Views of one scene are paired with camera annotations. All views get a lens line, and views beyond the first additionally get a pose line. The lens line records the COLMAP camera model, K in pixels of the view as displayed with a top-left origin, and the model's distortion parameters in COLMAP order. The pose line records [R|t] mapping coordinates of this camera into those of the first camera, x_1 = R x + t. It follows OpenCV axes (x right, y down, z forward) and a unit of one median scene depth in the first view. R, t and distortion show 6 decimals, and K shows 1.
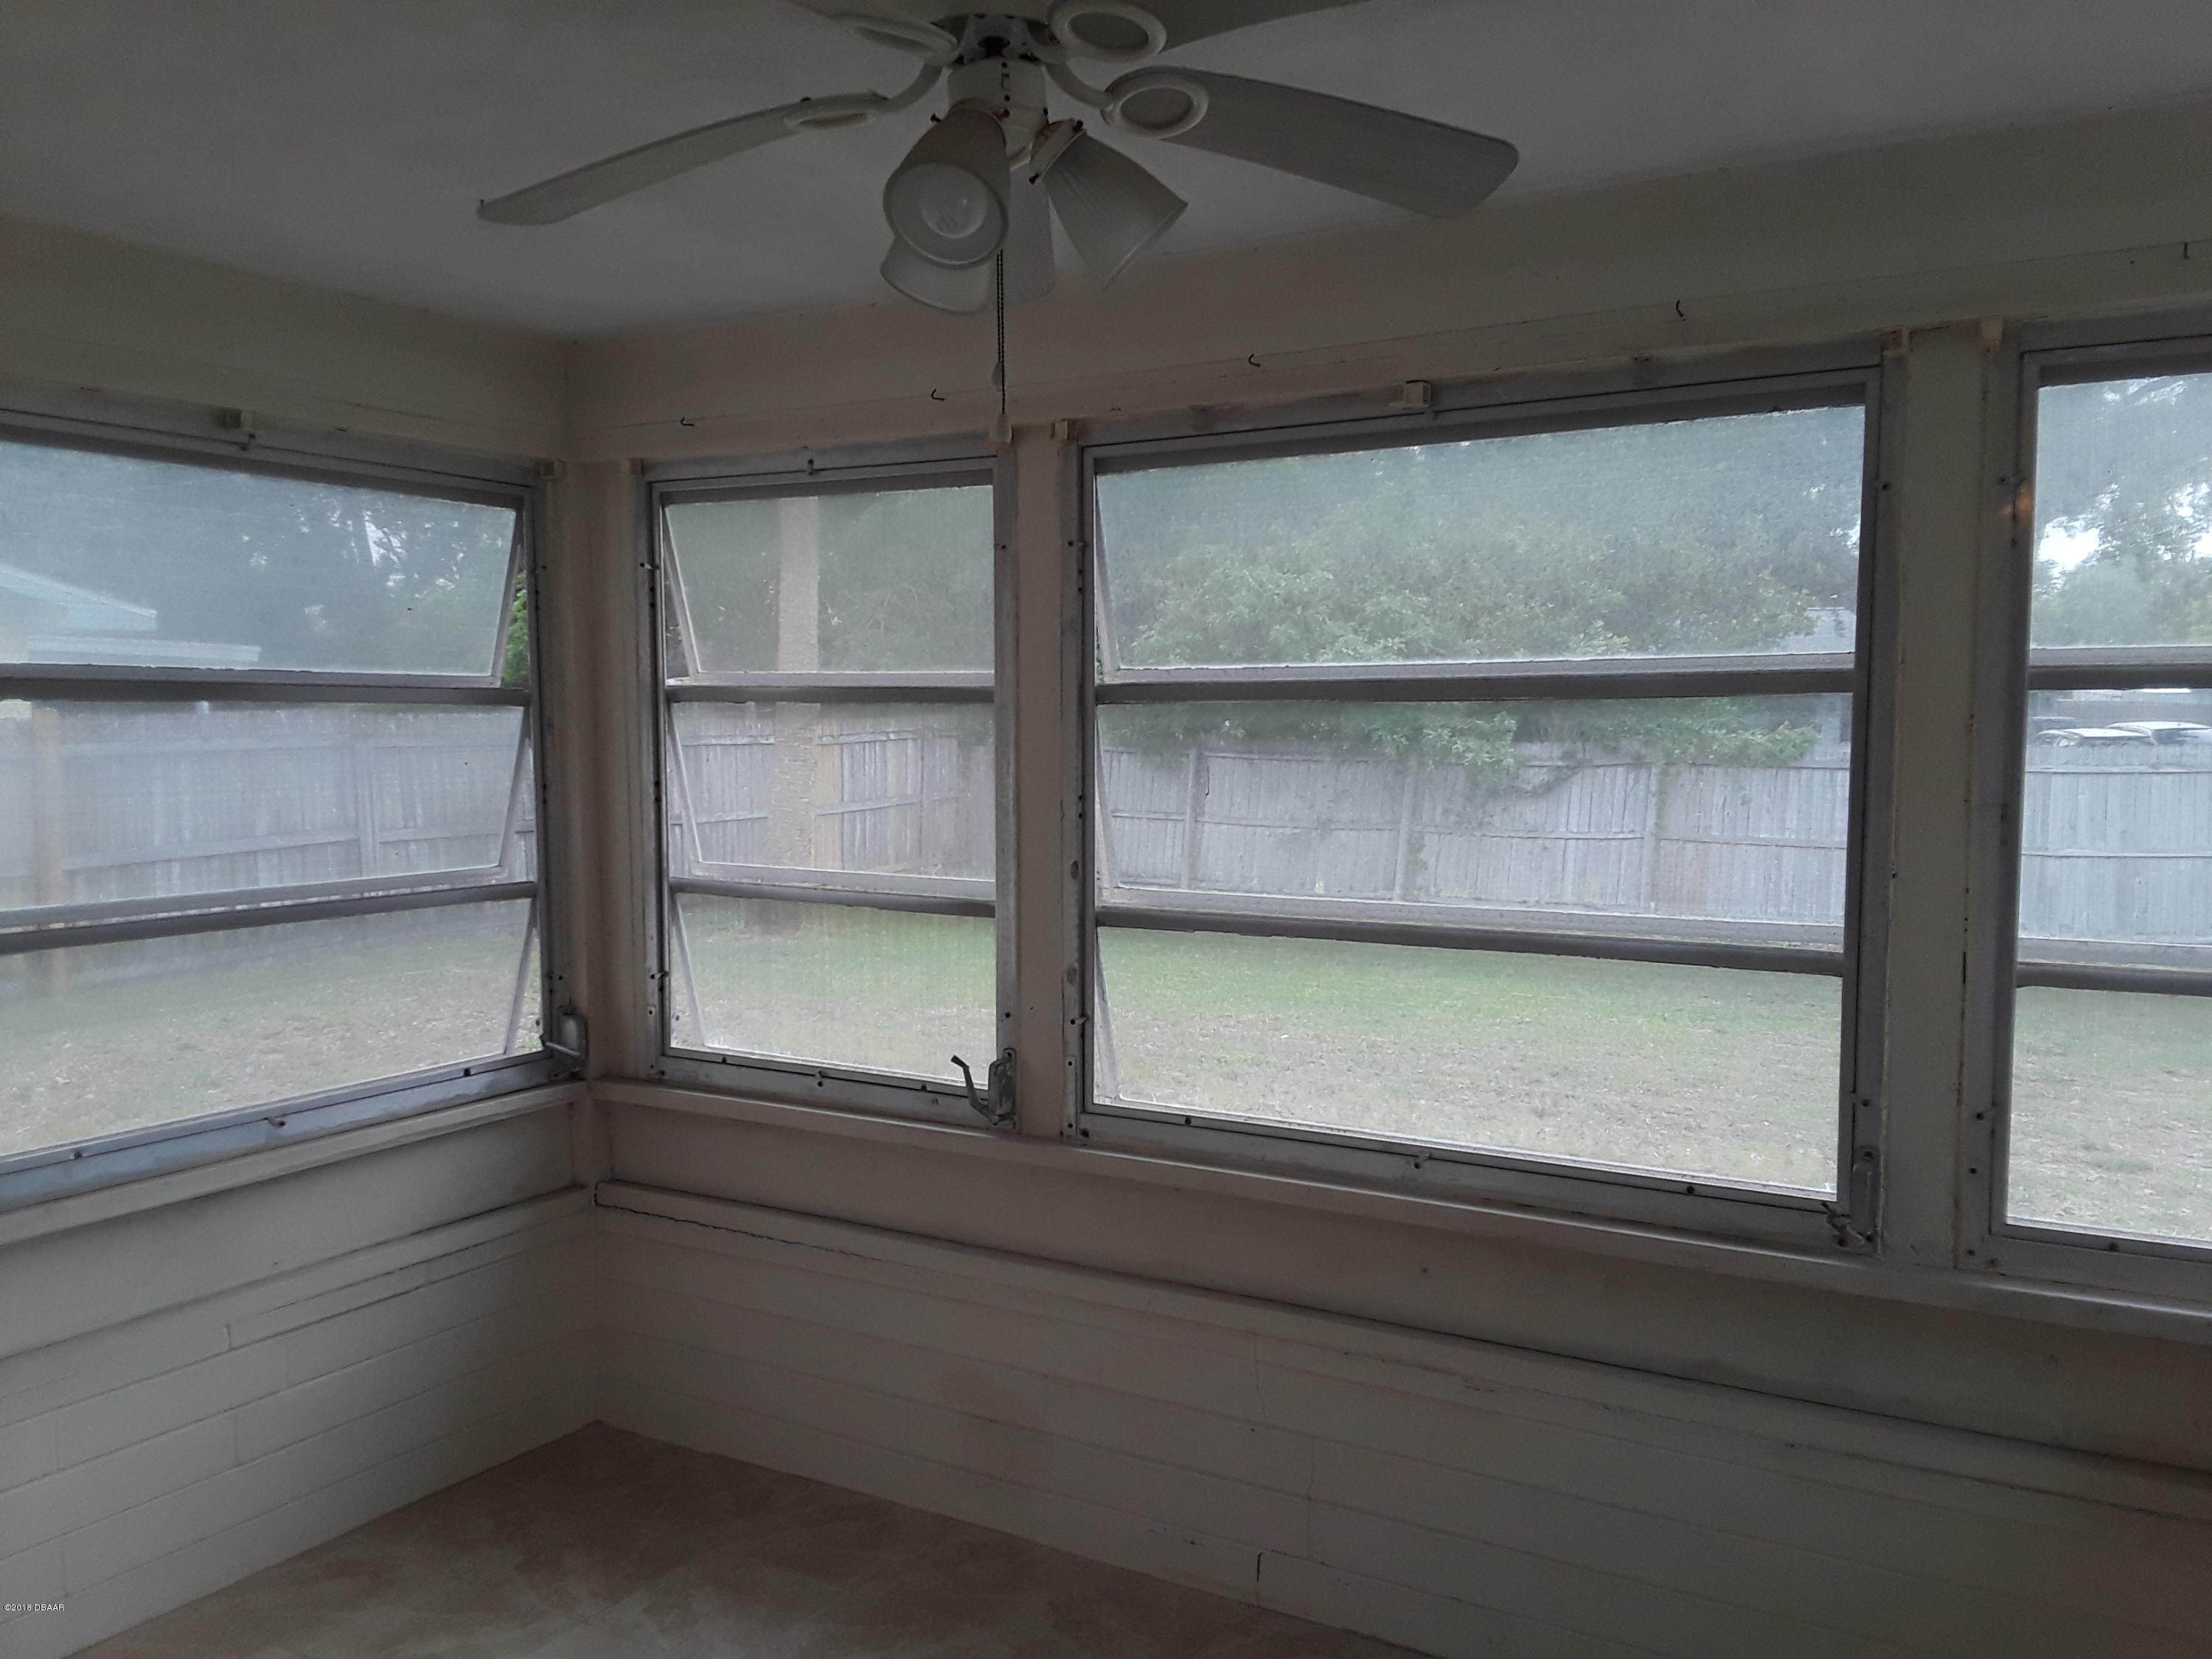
lens RADIAL K [[1762.6, 0, 1106.0], [0, 1762.6, 829.5], [0, 0, 1]] dist [0.001607, -0.003202]
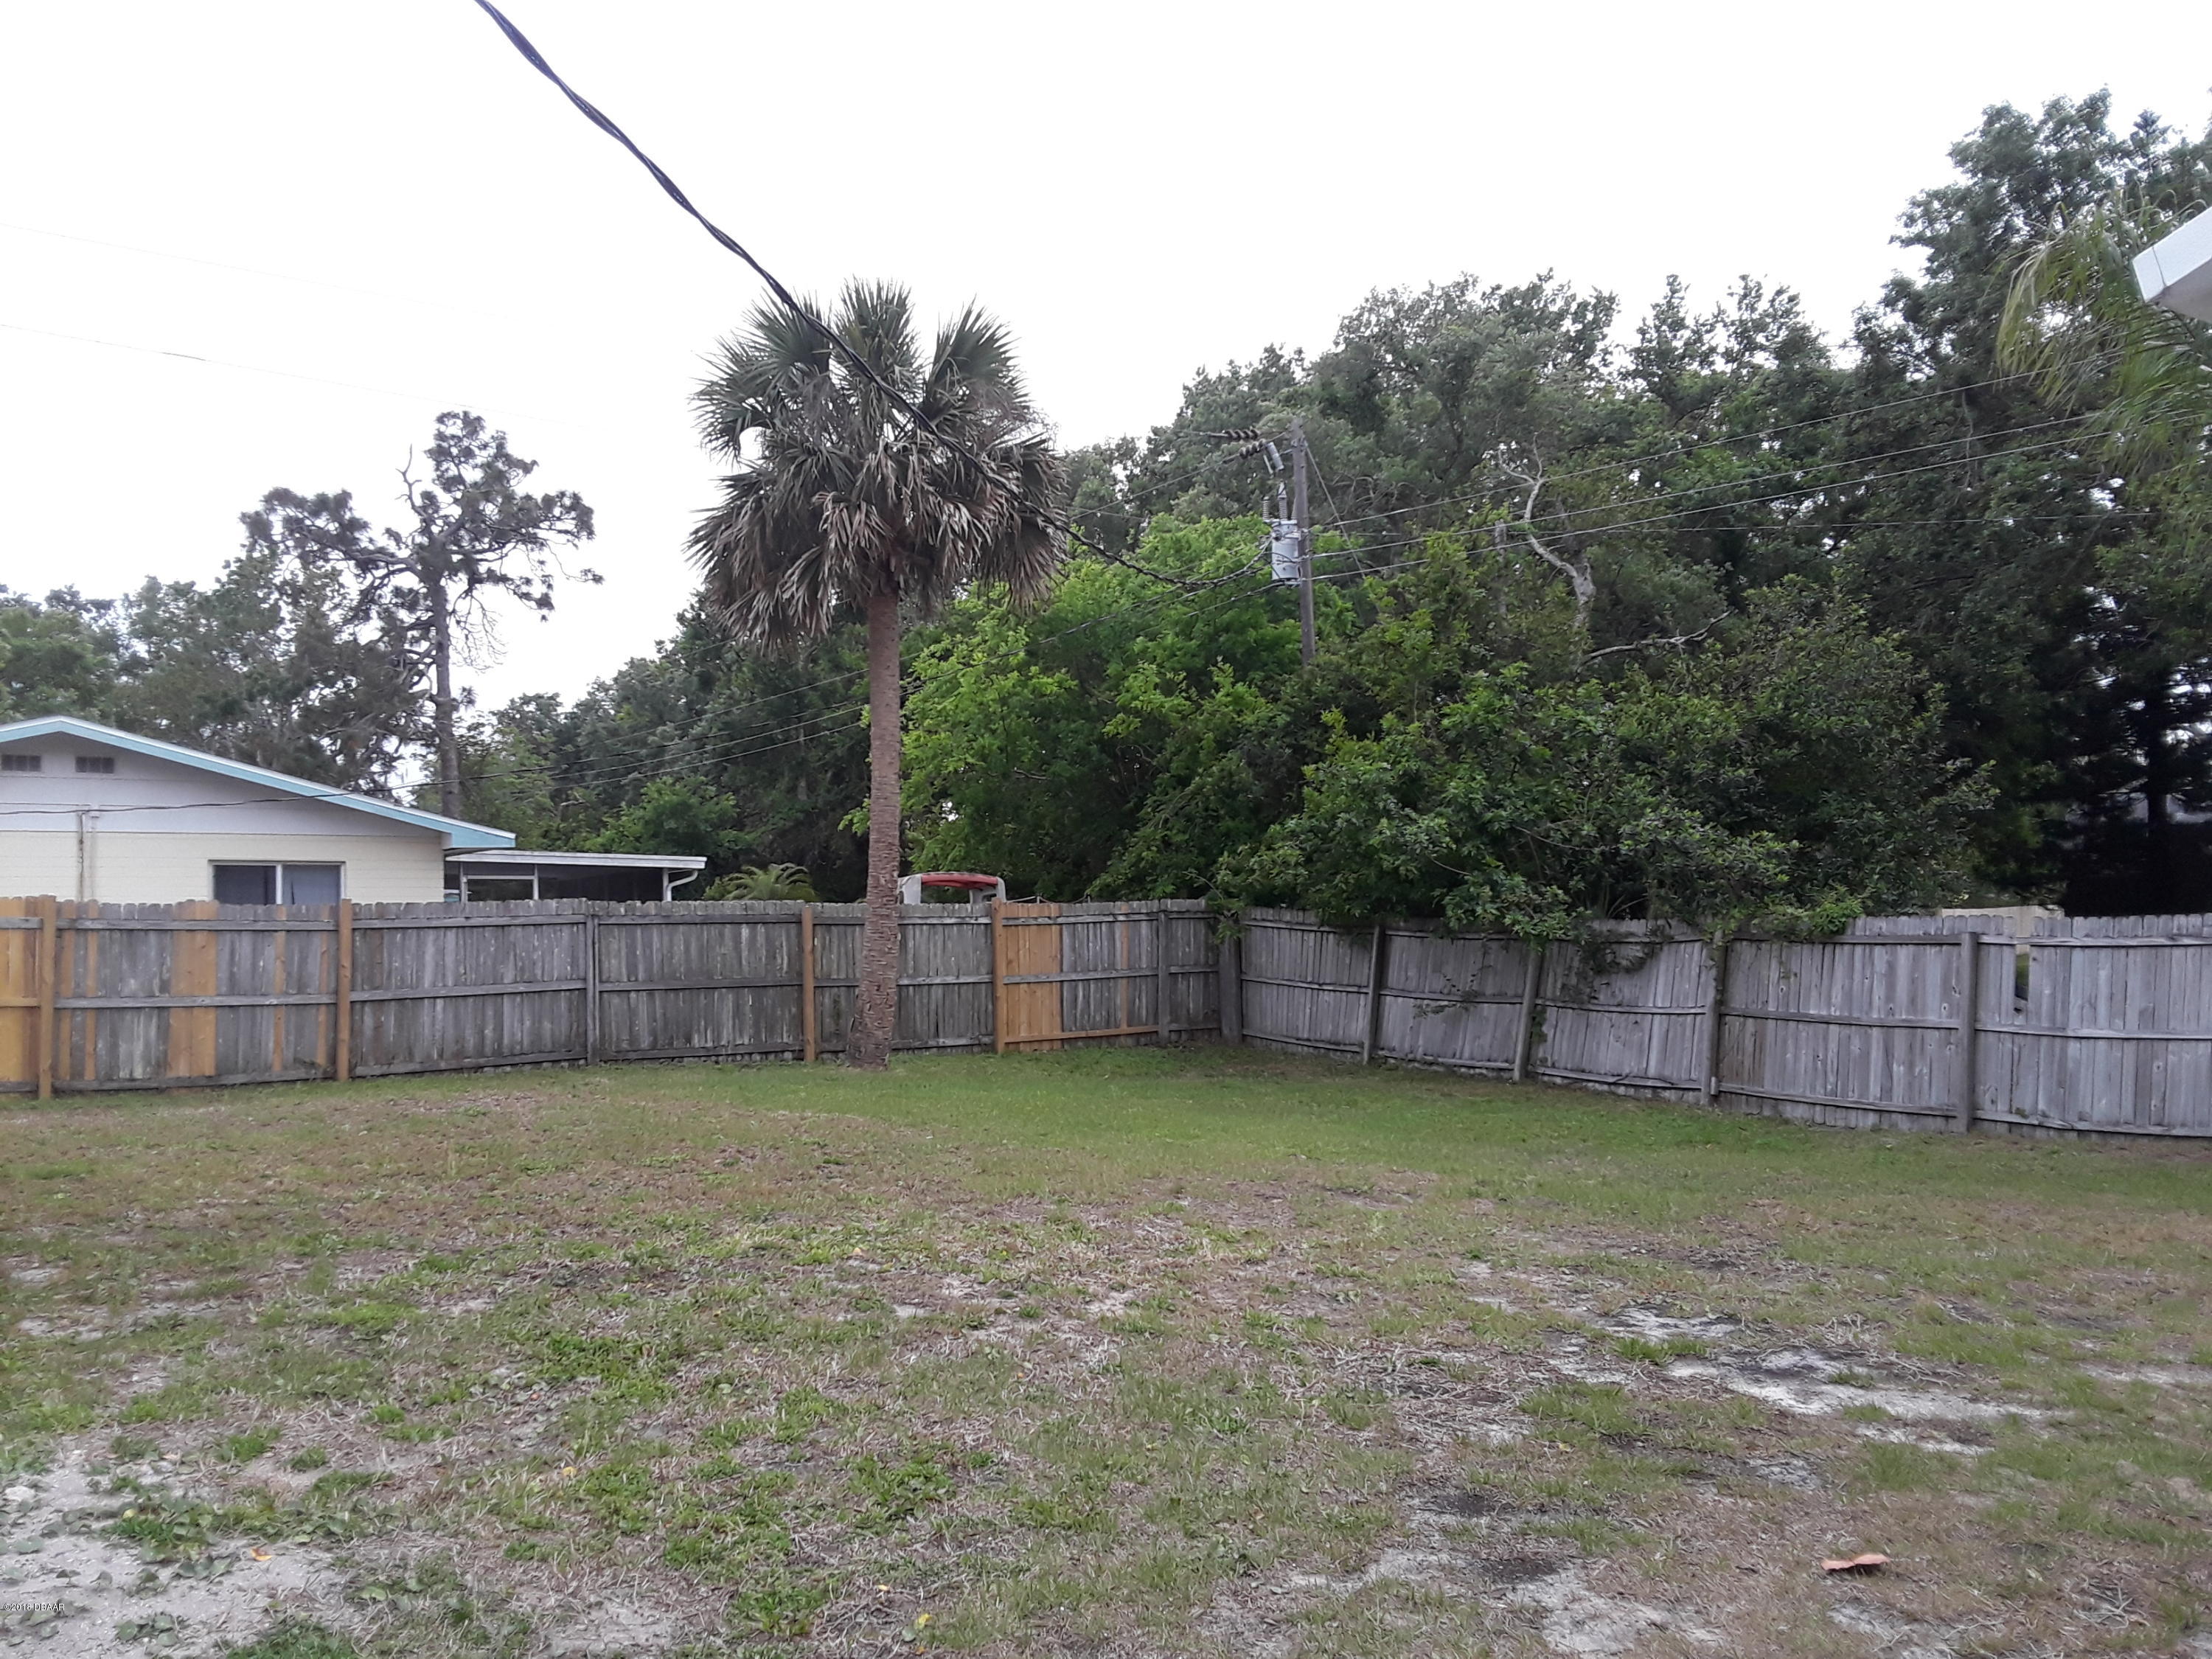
lens RADIAL K [[1762.6, 0, 1106.0], [0, 1762.6, 829.5], [0, 0, 1]] dist [0.001607, -0.003202]
pose [[0.879054, -0.029947, -0.475782, 0.490077], [-0.022293, 0.994351, -0.103776, 0.012827], [0.476202, 0.101831, 0.873420, -0.050182]]
